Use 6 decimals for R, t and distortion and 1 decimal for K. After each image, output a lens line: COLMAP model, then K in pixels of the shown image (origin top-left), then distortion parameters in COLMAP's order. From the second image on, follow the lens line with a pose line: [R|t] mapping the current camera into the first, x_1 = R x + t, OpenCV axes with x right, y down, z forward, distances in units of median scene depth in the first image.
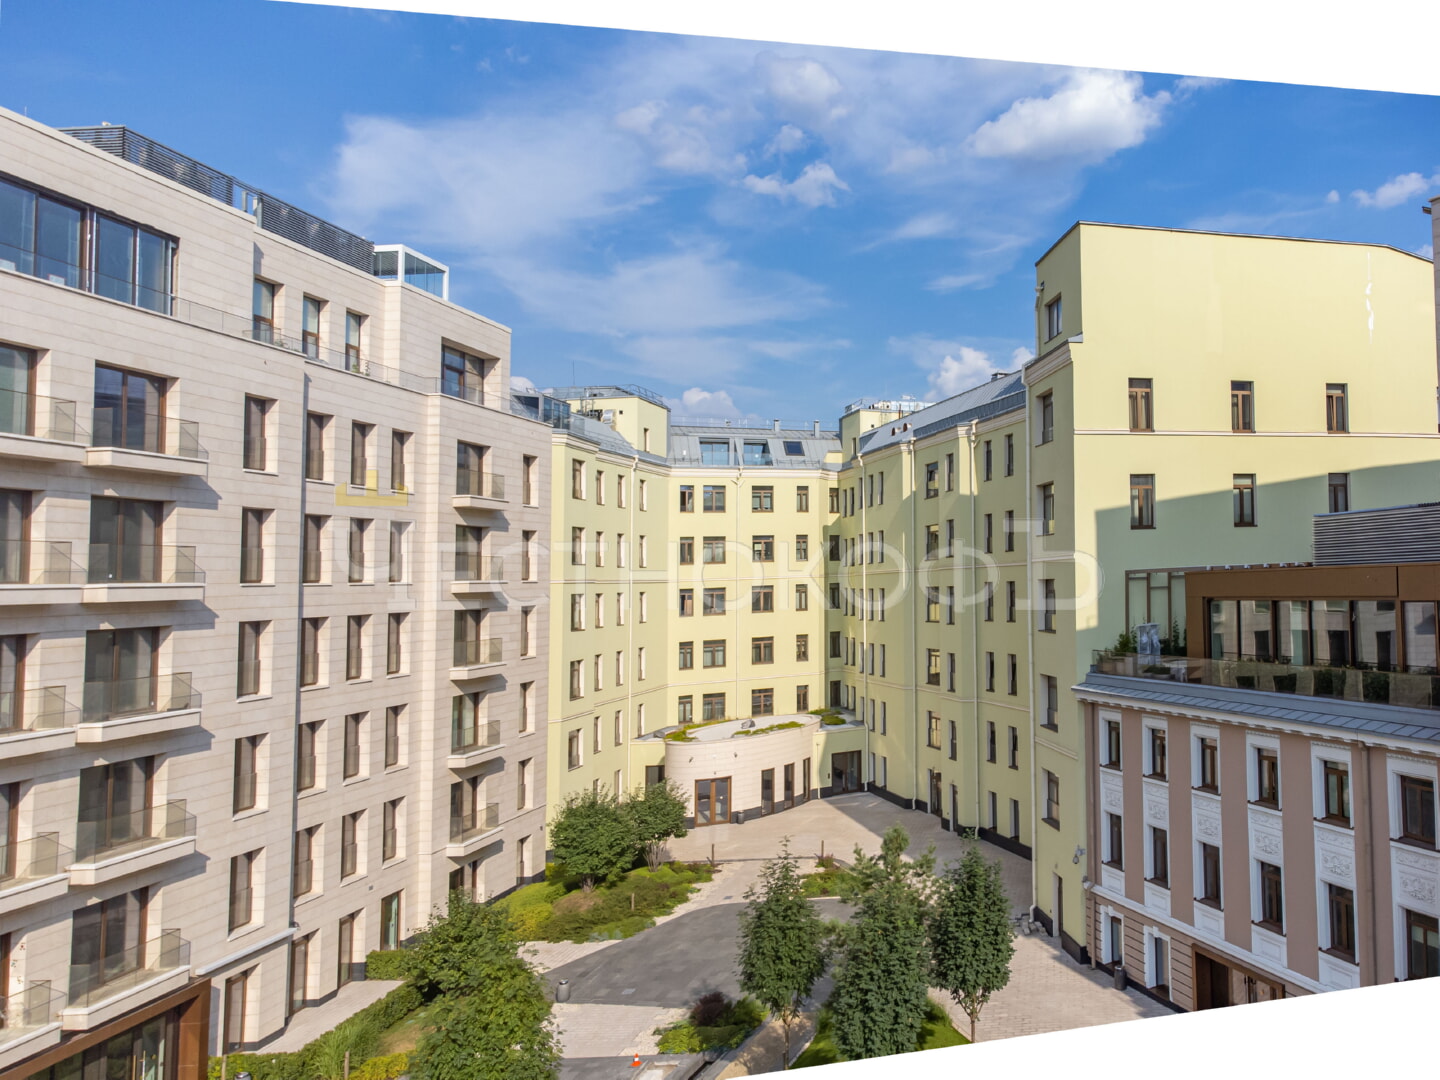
lens RADIAL K [[1015.7, 0, 720.0], [0, 1015.7, 540.0], [0, 0, 1]] dist [0.012443, 0.008931]
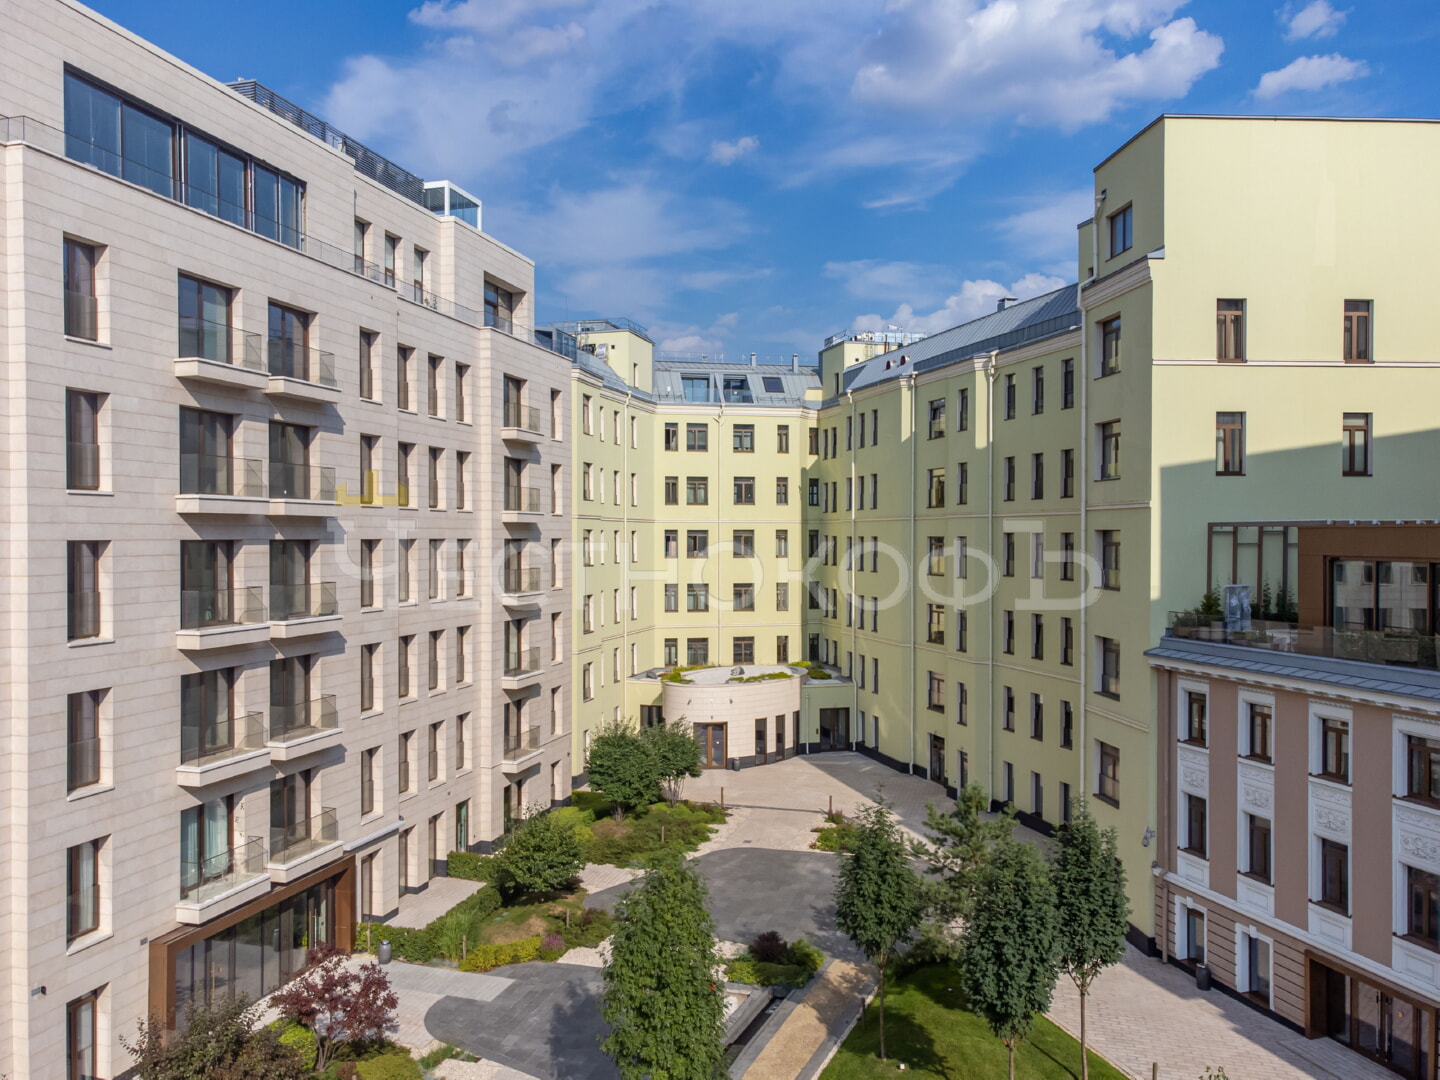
lens RADIAL K [[1012.1, 0, 720.0], [0, 1012.1, 517.3], [0, 0, 1]] dist [0.012926, 0.001970]
pose [[0.969457, 0.033015, -0.243029, 0.207076], [-0.019032, 0.998037, 0.059660, -0.018667], [0.244522, -0.053213, 0.968183, 0.062801]]
